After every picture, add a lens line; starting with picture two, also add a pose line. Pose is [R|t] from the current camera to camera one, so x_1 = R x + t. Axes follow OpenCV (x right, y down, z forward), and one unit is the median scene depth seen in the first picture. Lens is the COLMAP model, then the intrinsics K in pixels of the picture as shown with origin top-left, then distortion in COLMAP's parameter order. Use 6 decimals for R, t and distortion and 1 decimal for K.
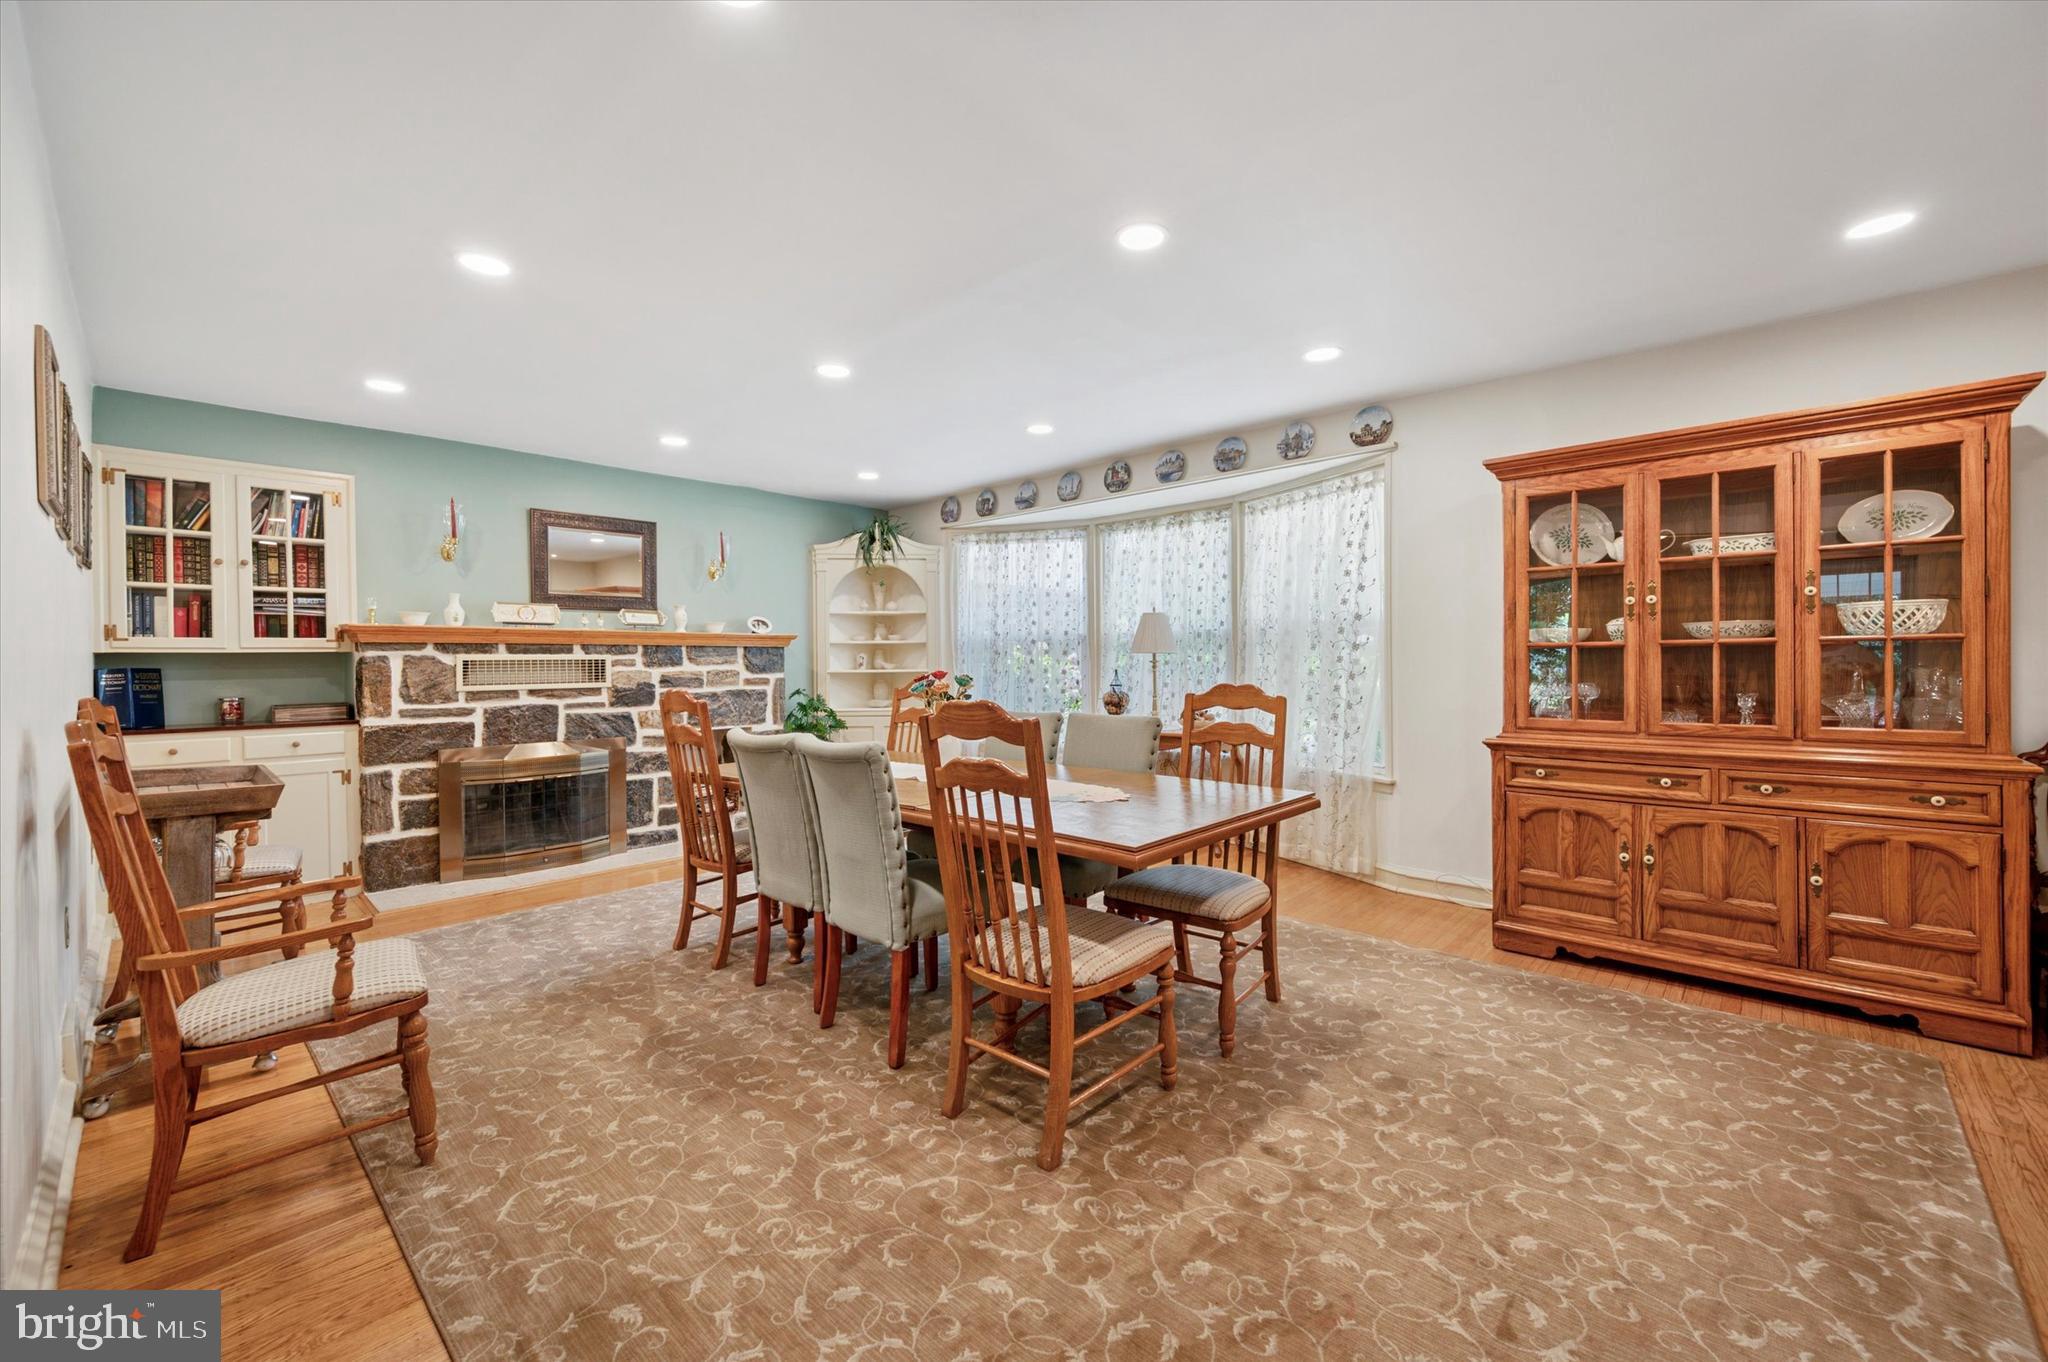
lens RADIAL K [[837.1, 0, 1015.0], [0, 837.1, 669.2], [0, 0, 1]] dist [0.000012, 0.000126]
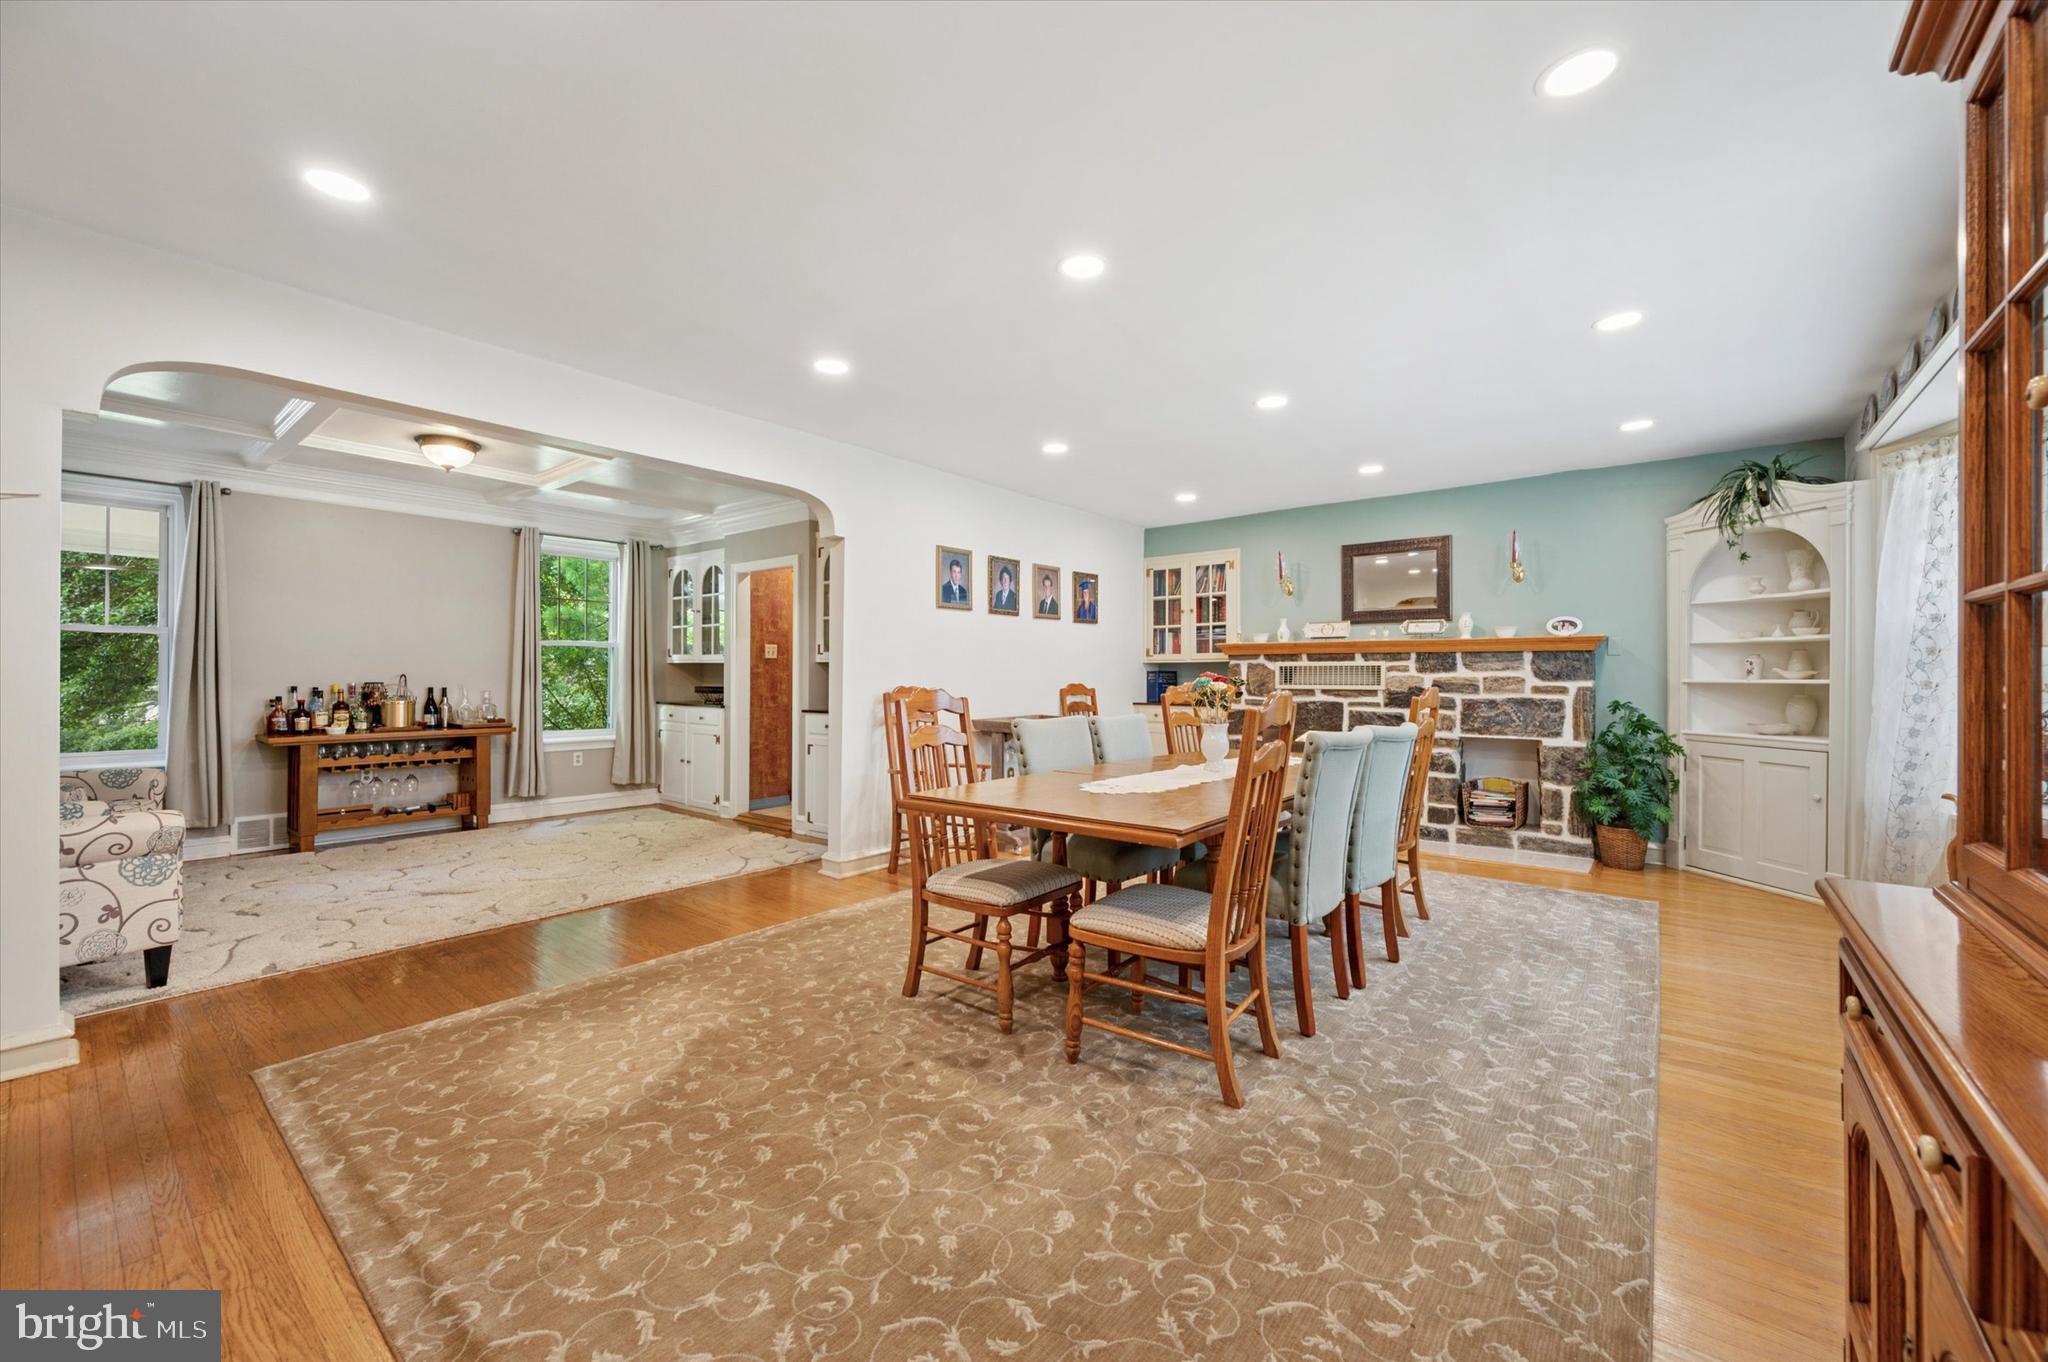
lens RADIAL K [[809.0, 0, 1013.4], [0, 809.0, 674.5], [0, 0, 1]] dist [-0.006212, -0.000314]
pose [[0.049310, 0.005070, -0.998771, 0.596054], [-0.013526, 0.999899, 0.004408, 0.002560], [0.998692, 0.013292, 0.049374, 0.439546]]
